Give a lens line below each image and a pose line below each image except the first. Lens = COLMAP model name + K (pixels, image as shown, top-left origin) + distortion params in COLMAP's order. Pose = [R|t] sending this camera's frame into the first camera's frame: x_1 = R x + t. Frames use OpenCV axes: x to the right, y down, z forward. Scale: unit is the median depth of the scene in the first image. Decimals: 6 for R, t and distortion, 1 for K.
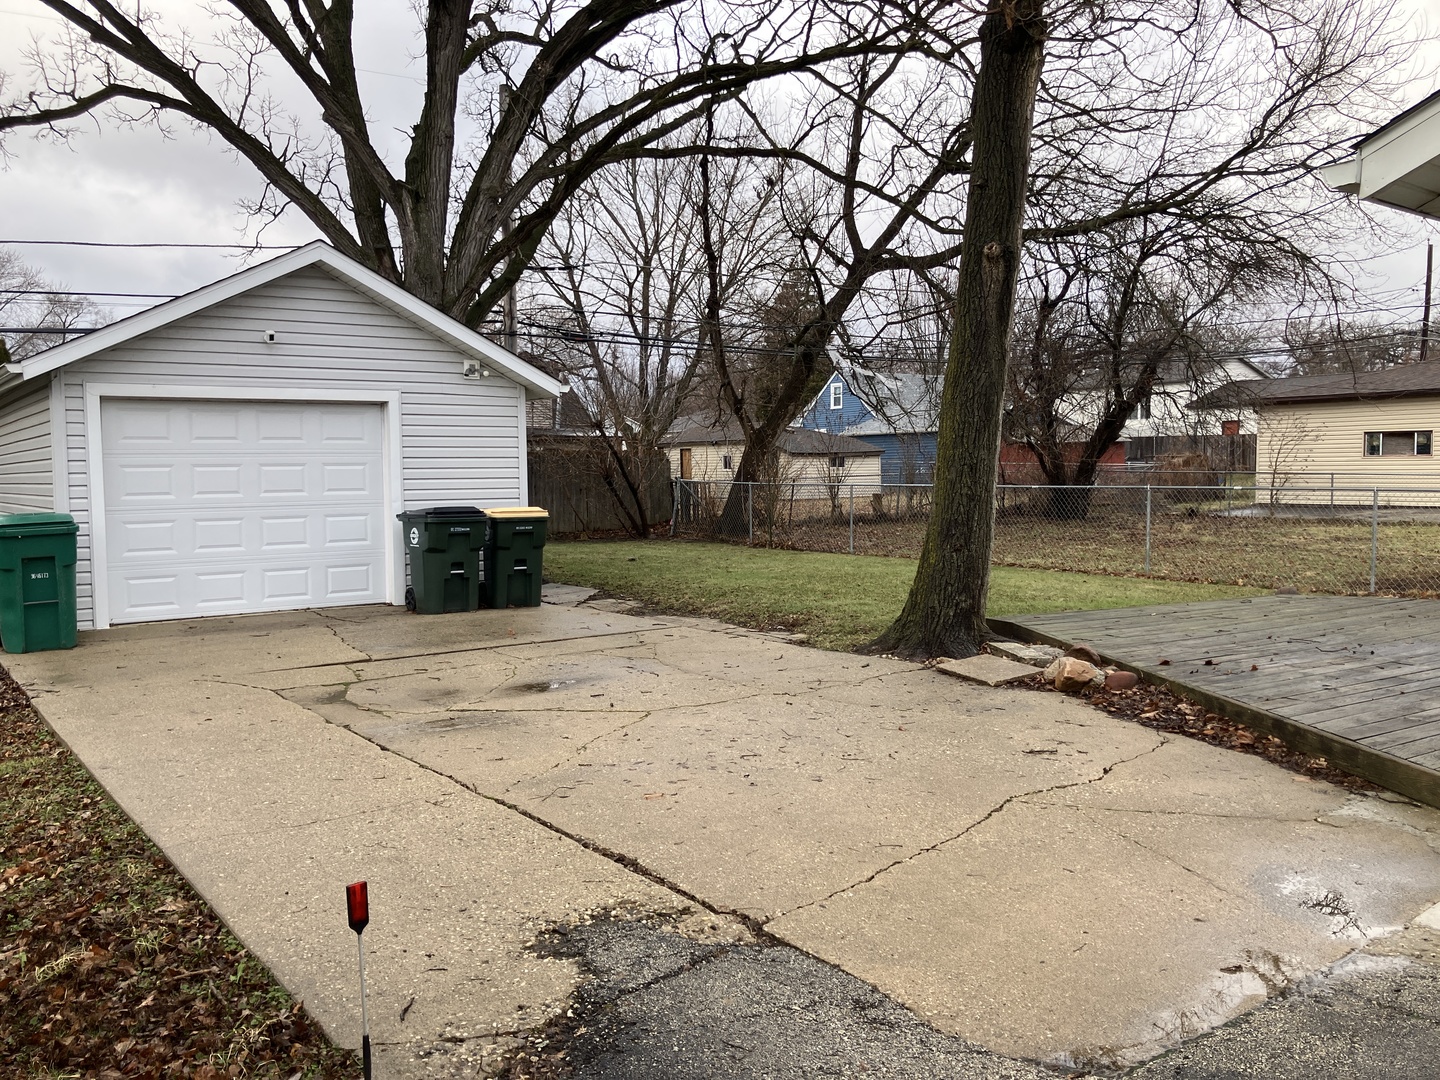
lens RADIAL K [[1200.3, 0, 720.0], [0, 1200.3, 540.0], [0, 0, 1]] dist [-0.018913, 0.007419]
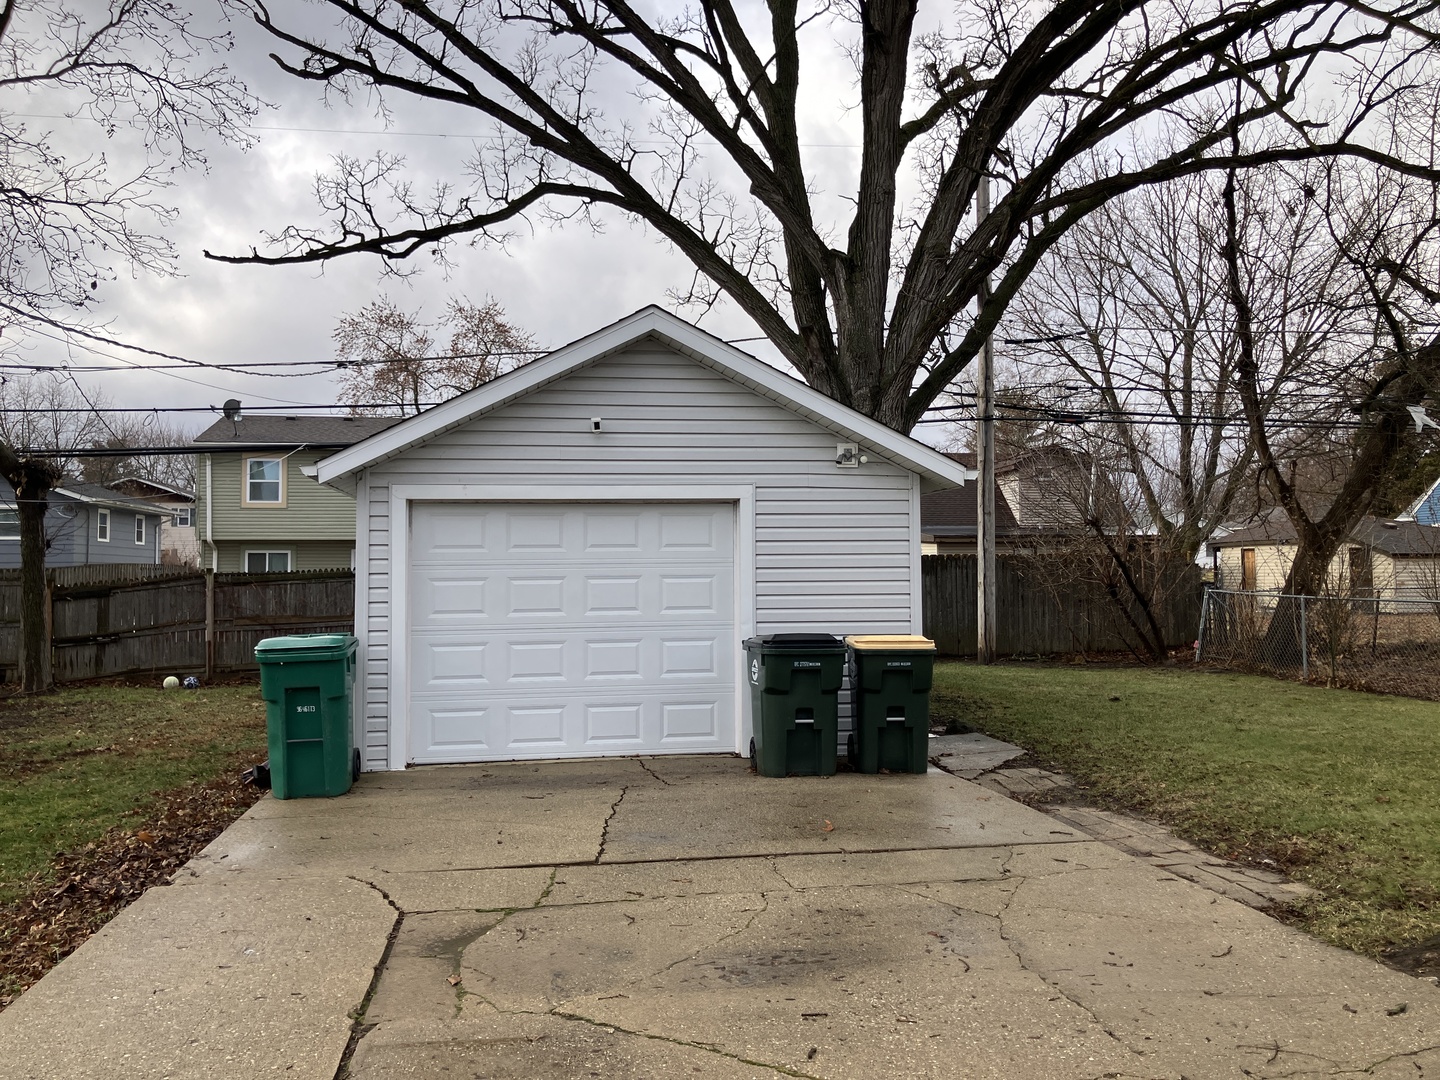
lens RADIAL K [[1173.4, 0, 716.4], [0, 1173.4, 513.1], [0, 0, 1]] dist [0.085916, -0.171433]
pose [[0.888751, -0.020063, -0.457950, 0.053078], [-0.028229, 0.994750, -0.098363, -0.021723], [0.457520, 0.100348, 0.883519, 0.231227]]
